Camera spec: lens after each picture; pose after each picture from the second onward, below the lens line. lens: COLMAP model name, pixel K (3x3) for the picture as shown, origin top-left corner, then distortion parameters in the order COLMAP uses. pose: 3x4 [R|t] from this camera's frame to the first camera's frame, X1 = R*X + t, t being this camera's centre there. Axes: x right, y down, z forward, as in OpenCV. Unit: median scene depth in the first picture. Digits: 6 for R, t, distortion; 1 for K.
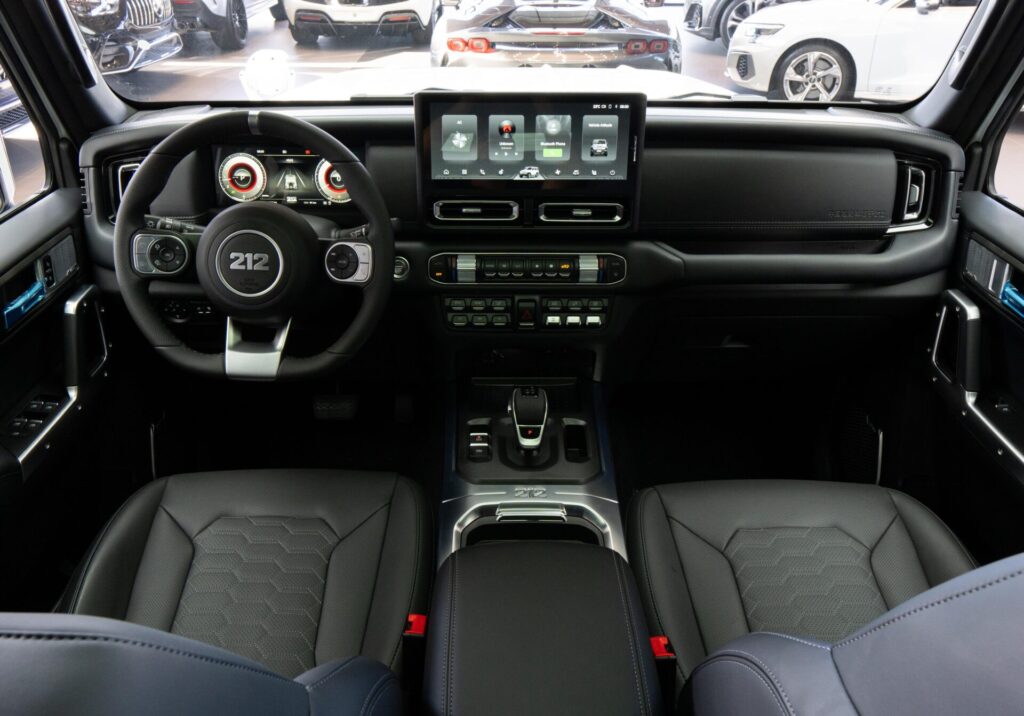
lens RADIAL K [[804.4, 0, 512.0], [0, 804.4, 358.0], [0, 0, 1]] dist [-0.002347, -0.000868]
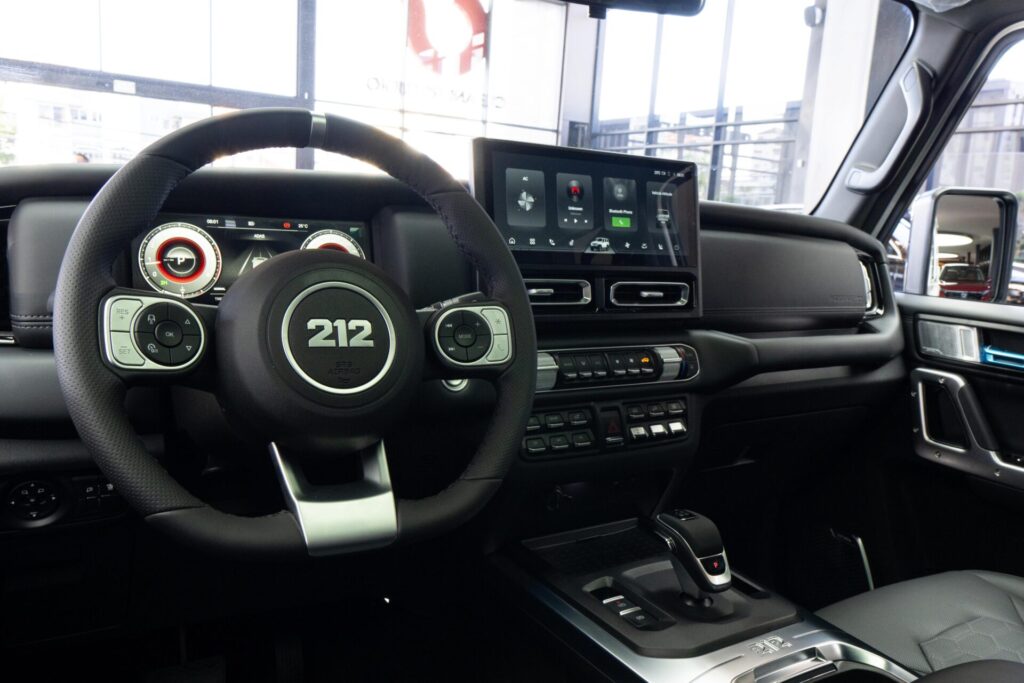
lens RADIAL K [[797.7, 0, 512.0], [0, 797.7, 341.5], [0, 0, 1]] dist [-0.001986, 0.002883]
pose [[0.846229, -0.034621, 0.531693, -0.480249], [0.220557, 0.931140, -0.290403, 0.071279], [-0.485027, 0.363016, 0.795593, 0.445064]]
